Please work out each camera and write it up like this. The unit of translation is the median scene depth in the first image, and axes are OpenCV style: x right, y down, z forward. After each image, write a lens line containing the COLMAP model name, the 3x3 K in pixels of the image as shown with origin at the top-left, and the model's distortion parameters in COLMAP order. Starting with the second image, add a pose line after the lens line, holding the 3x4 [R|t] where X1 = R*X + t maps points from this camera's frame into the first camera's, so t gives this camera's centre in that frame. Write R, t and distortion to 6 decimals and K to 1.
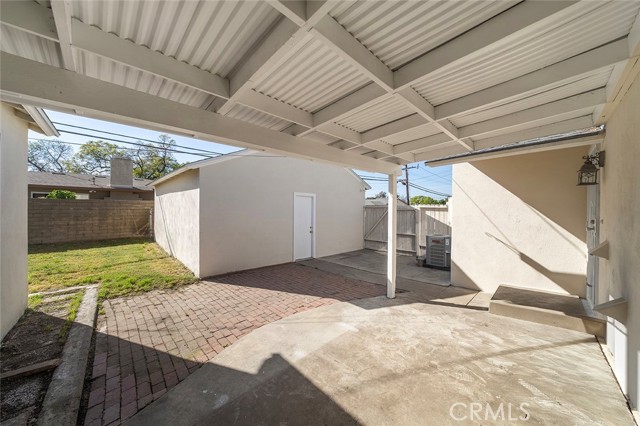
lens RADIAL K [[222.6, 0, 321.0], [0, 222.6, 210.3], [0, 0, 1]] dist [-0.001625, -0.000148]
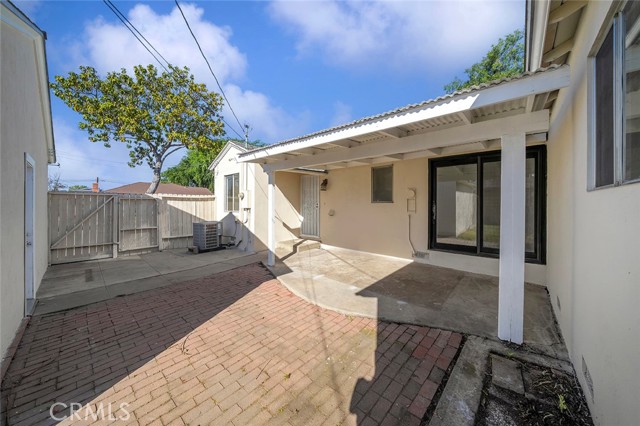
lens RADIAL K [[222.6, 0, 316.4], [0, 222.6, 203.7], [0, 0, 1]] dist [-0.001625, -0.000148]
pose [[-0.066727, -0.003442, 0.997765, -0.859128], [0.000042, 0.999994, 0.003452, 0.021175], [-0.997771, 0.000272, -0.066727, 0.708201]]
